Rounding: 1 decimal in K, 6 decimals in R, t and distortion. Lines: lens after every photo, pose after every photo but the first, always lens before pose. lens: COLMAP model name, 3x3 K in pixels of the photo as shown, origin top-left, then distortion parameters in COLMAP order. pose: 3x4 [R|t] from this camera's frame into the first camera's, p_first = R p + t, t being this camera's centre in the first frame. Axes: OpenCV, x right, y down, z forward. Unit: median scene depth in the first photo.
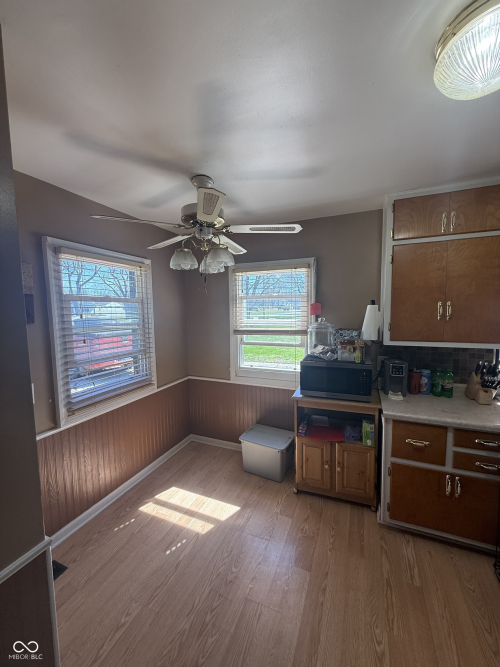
lens RADIAL K [[266.2, 0, 250.5], [0, 266.2, 333.0], [0, 0, 1]] dist [-0.001592, 0.000844]
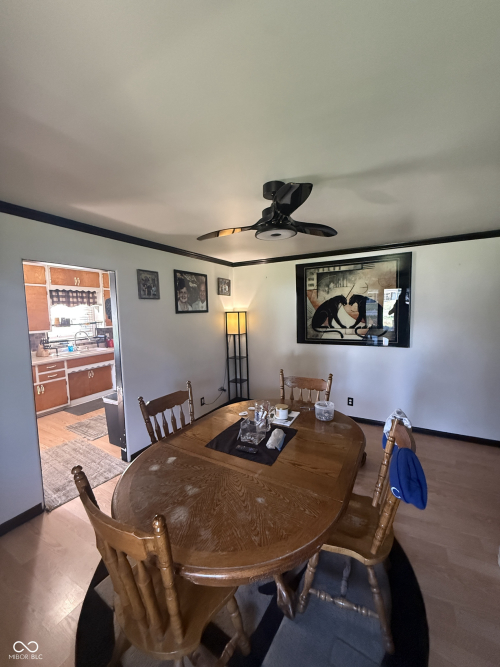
lens RADIAL K [[266.2, 0, 252.3], [0, 266.2, 334.0], [0, 0, 1]] dist [-0.001592, 0.000844]
pose [[0.119270, -0.084117, 0.989292, -1.094790], [0.101945, 0.992176, 0.072071, 0.079455], [-0.987614, 0.092258, 0.126912, -1.007263]]
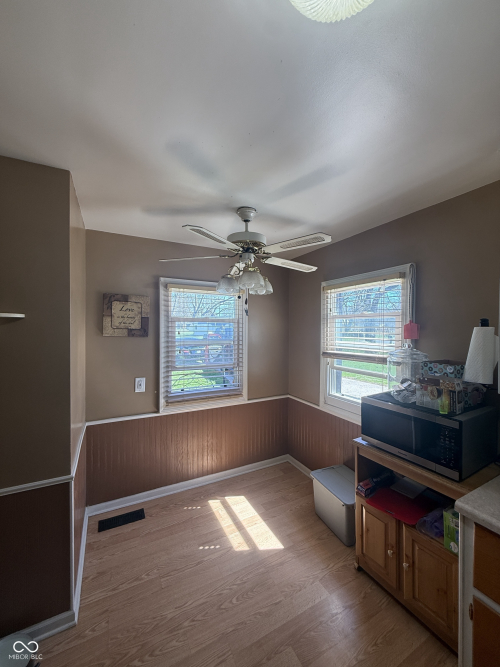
lens RADIAL K [[266.2, 0, 249.9], [0, 266.2, 332.8], [0, 0, 1]] dist [-0.001592, 0.000844]
pose [[0.772342, 0.025924, -0.634678, 0.440639], [-0.070291, 0.996519, -0.044833, -0.025294], [0.631306, 0.079238, 0.771475, 0.172151]]
